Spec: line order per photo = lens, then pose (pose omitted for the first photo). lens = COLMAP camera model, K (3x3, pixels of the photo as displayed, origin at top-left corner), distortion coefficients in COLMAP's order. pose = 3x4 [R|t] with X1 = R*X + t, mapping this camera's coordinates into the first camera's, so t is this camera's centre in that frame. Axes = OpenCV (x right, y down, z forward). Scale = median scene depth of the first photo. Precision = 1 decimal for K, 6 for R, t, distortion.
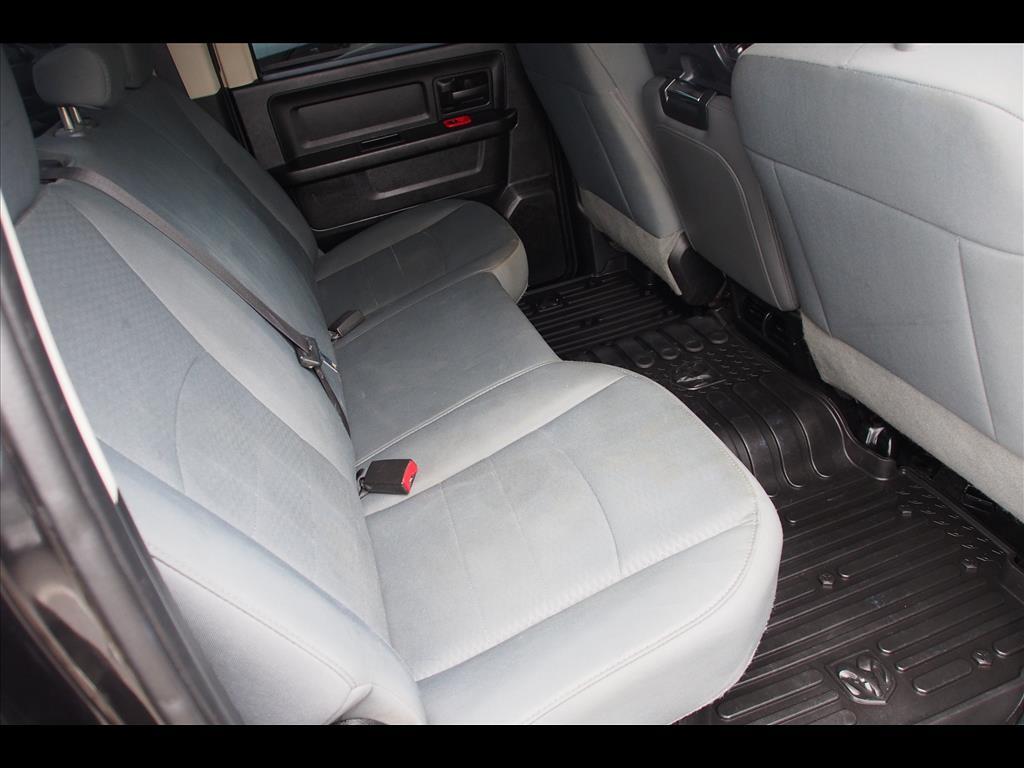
lens RADIAL K [[713.8, 0, 513.5], [0, 713.8, 378.7], [0, 0, 1]] dist [-0.005610, -0.007533]
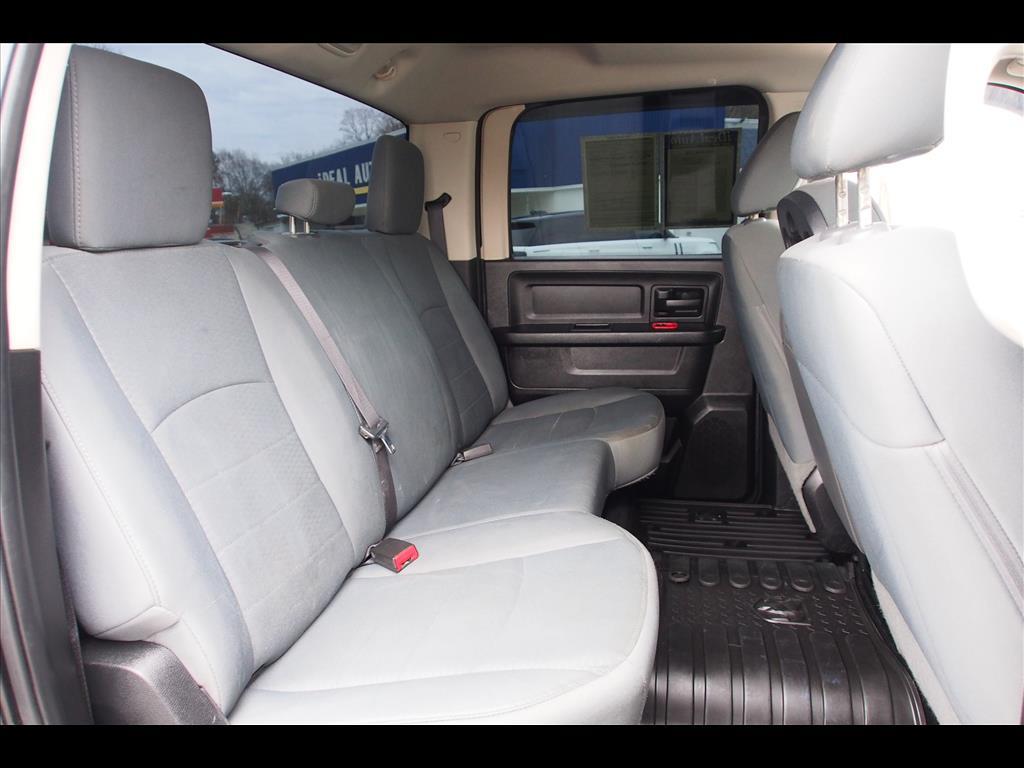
lens RADIAL K [[713.8, 0, 506.5], [0, 713.8, 381.1], [0, 0, 1]] dist [-0.005610, -0.007533]
pose [[0.871980, 0.234033, -0.429976, 0.201006], [-0.350942, 0.911206, -0.215738, 0.035557], [0.341307, 0.339016, 0.876686, -0.003962]]
